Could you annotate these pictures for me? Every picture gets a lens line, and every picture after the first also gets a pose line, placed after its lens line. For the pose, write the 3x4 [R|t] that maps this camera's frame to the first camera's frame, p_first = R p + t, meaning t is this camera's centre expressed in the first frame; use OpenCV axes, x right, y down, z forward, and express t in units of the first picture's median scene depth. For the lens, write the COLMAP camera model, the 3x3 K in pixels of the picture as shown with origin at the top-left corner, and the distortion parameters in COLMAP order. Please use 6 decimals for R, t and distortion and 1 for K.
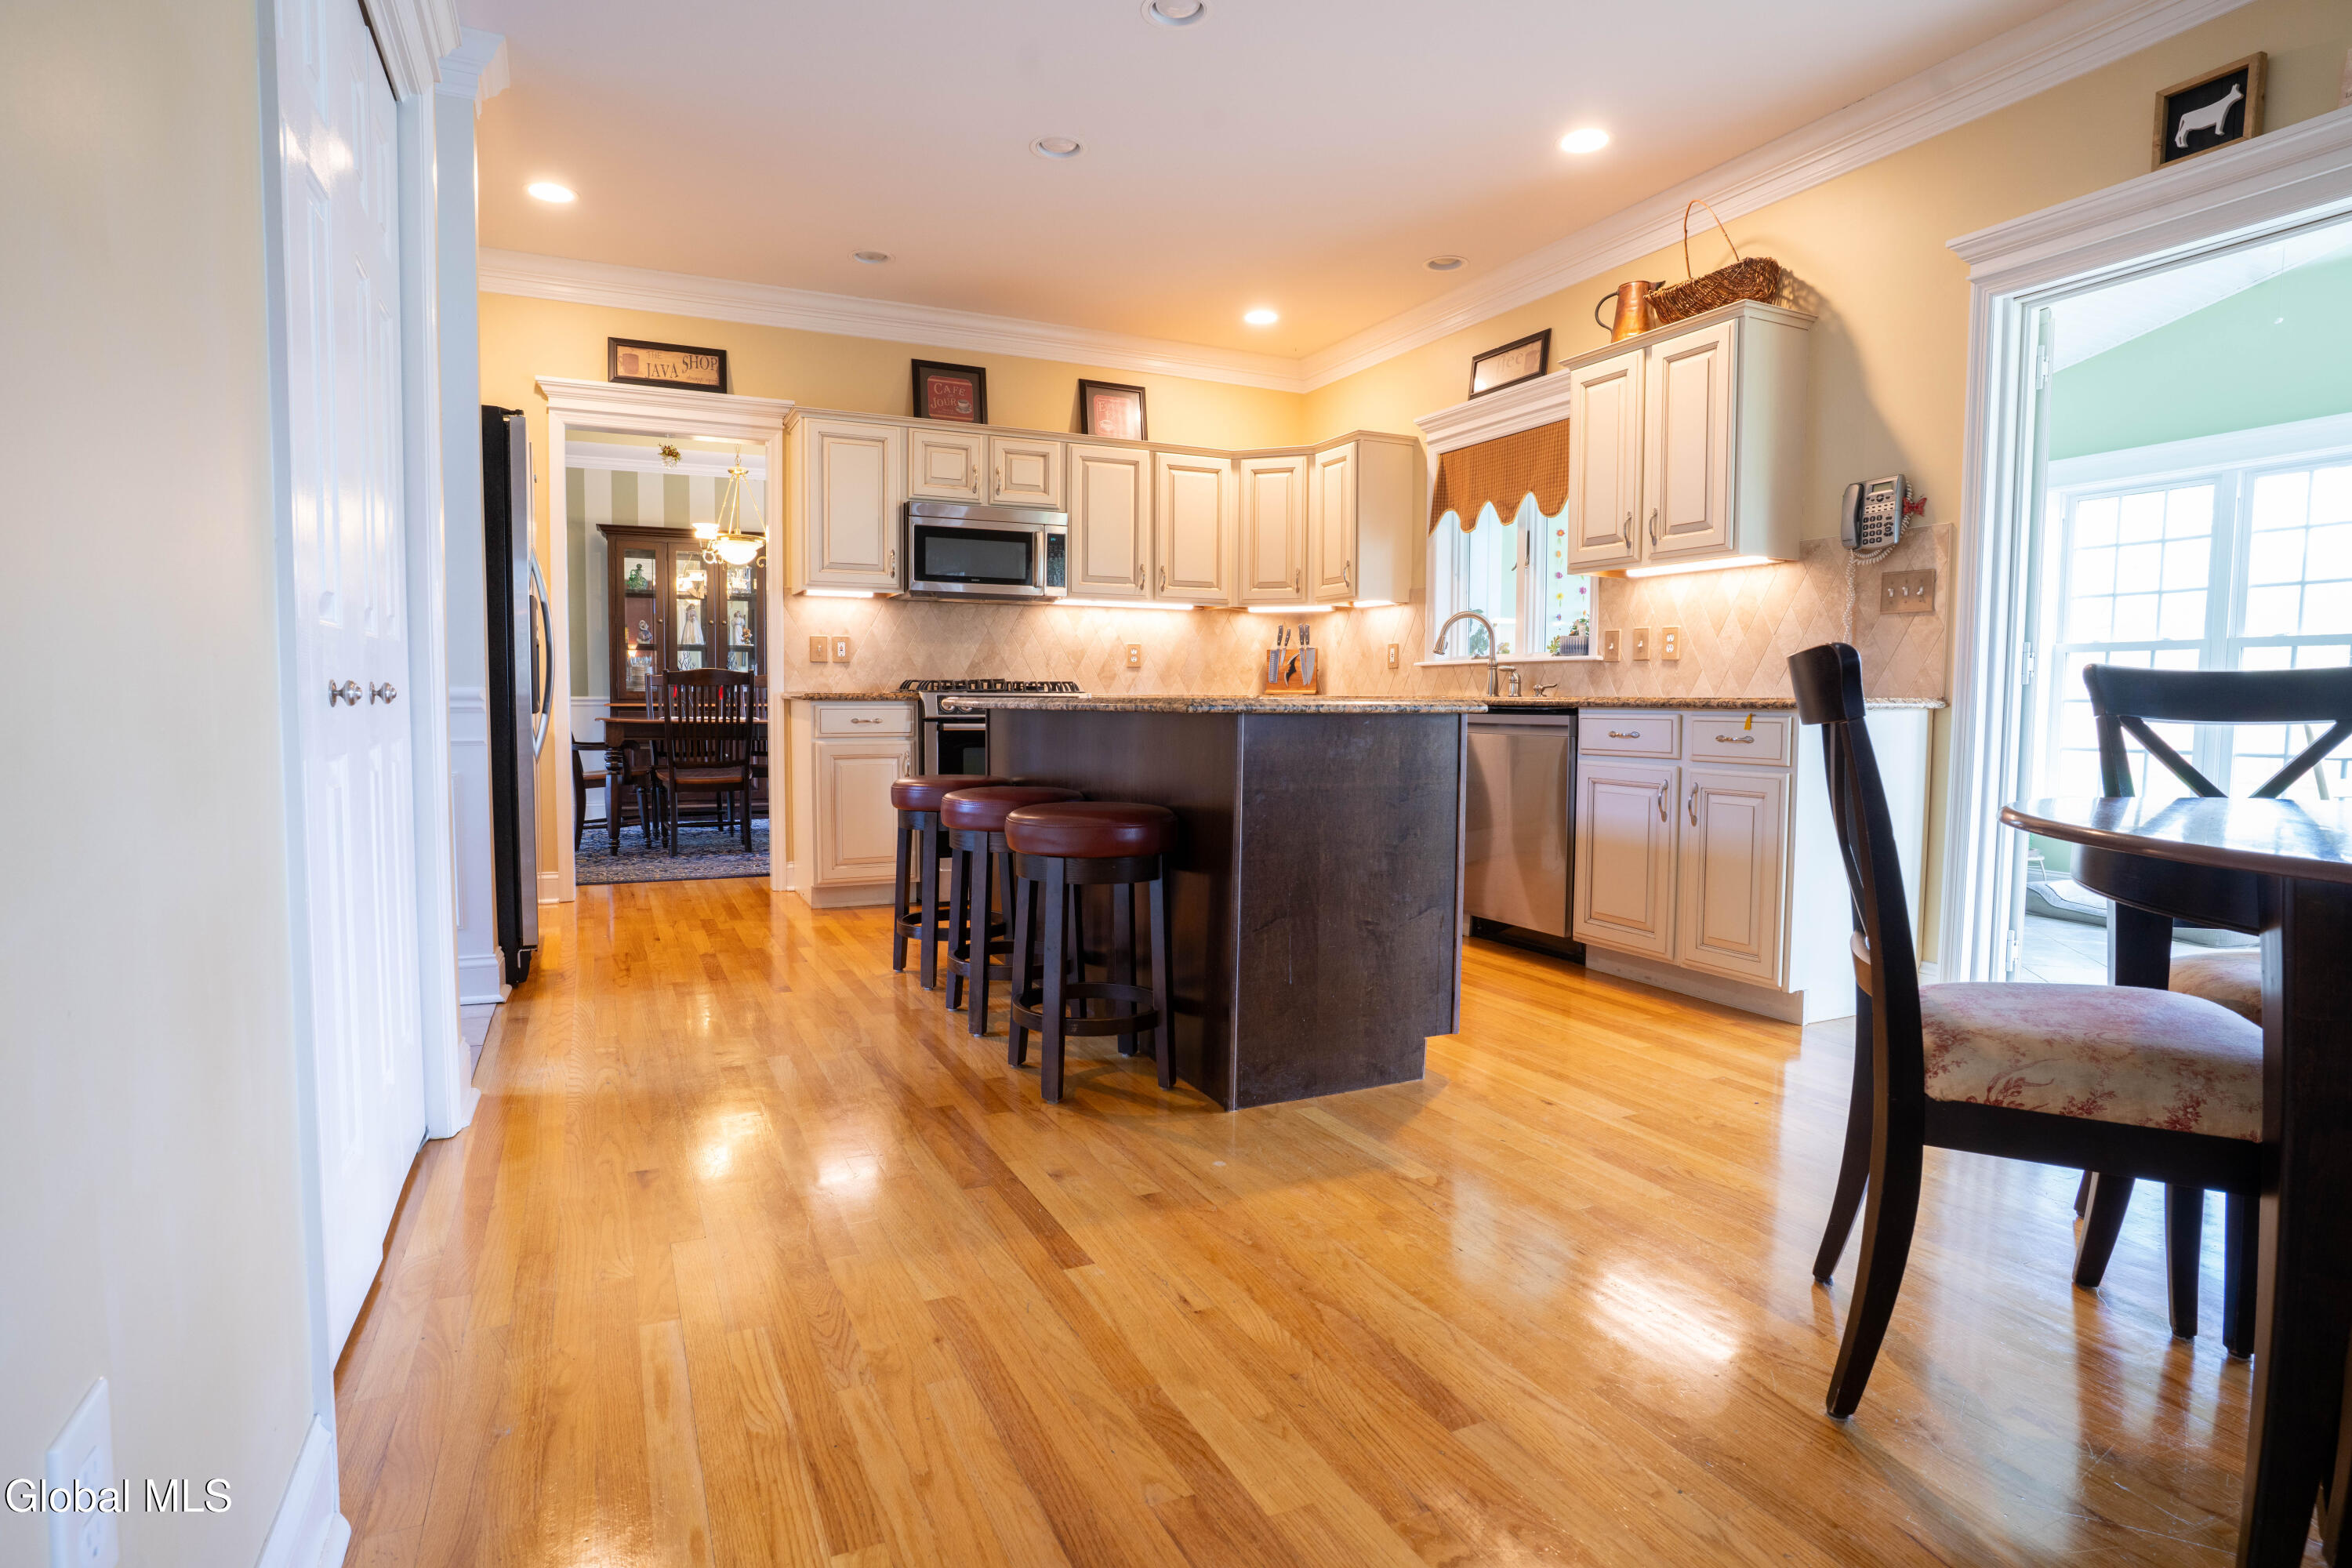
lens RADIAL K [[1231.7, 0, 1153.1], [0, 1231.7, 782.7], [0, 0, 1]] dist [-0.035515, 0.015004]
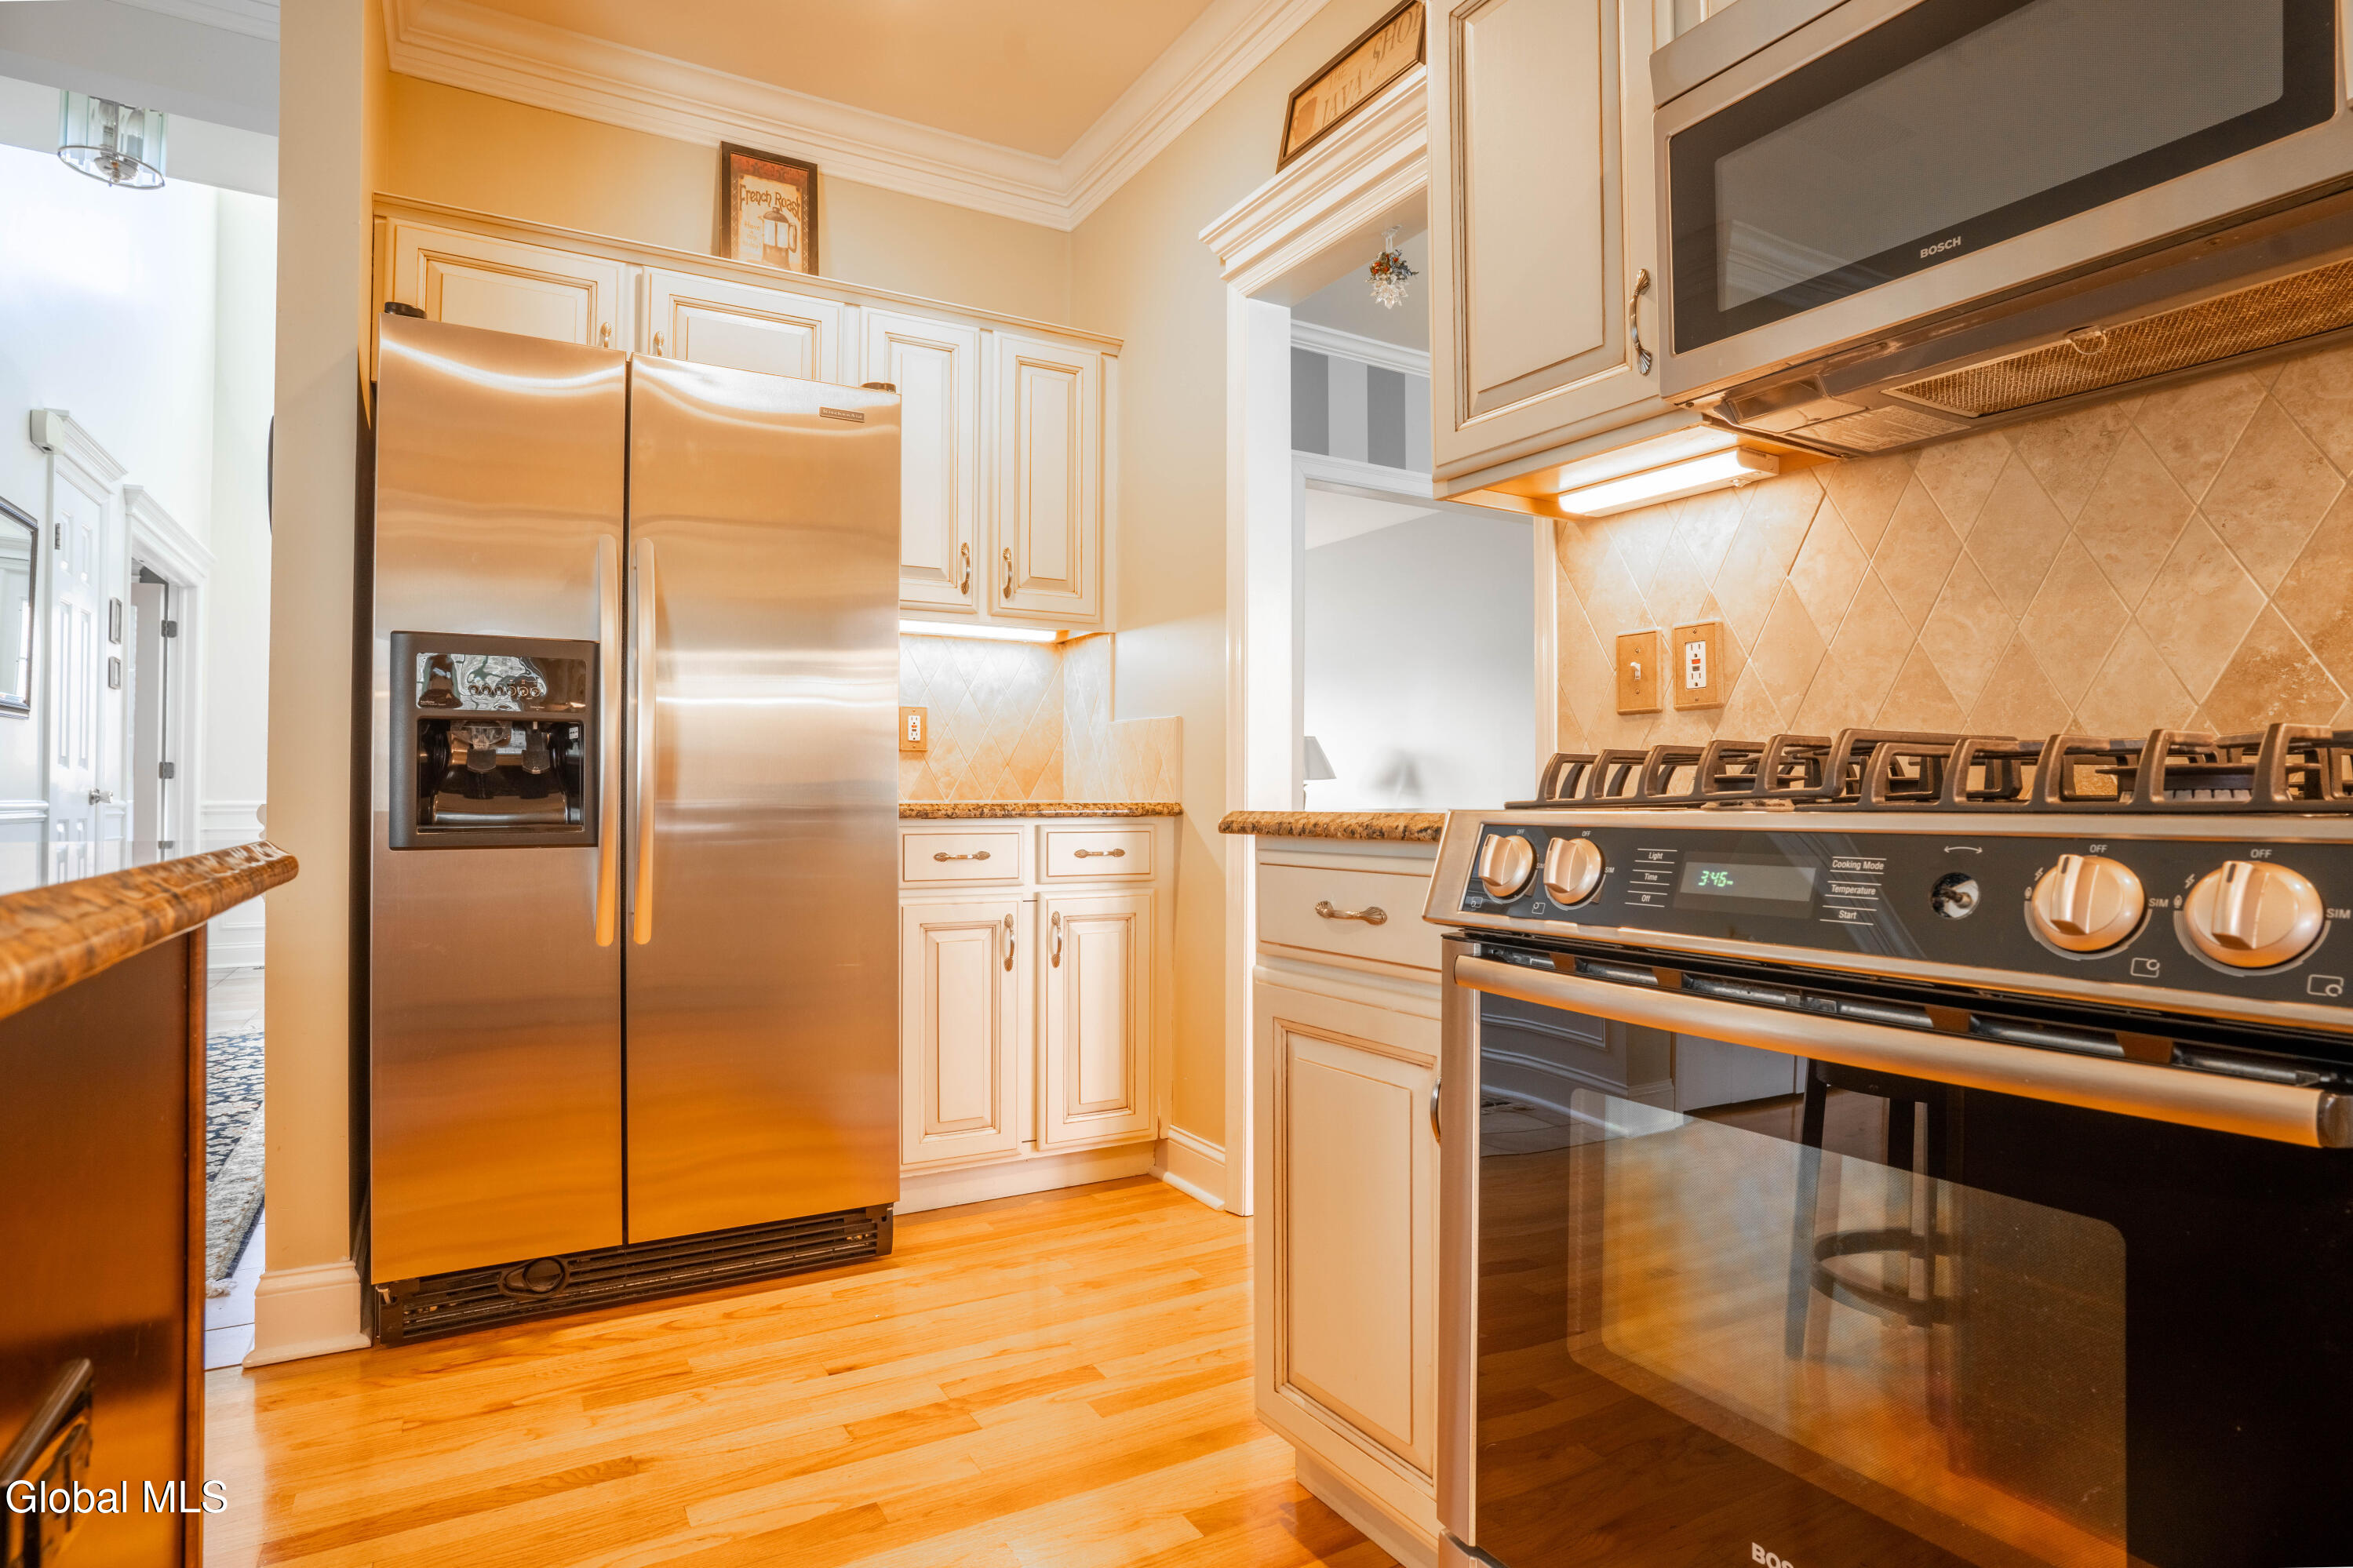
lens RADIAL K [[1232.0, 0, 1226.5], [0, 1232.0, 791.3], [0, 0, 1]] dist [-0.035515, 0.015004]
pose [[0.127238, -0.013550, -0.991780, 0.038311], [-0.065175, 0.997631, -0.021992, -0.067028], [0.989729, 0.067438, 0.126054, 0.908338]]
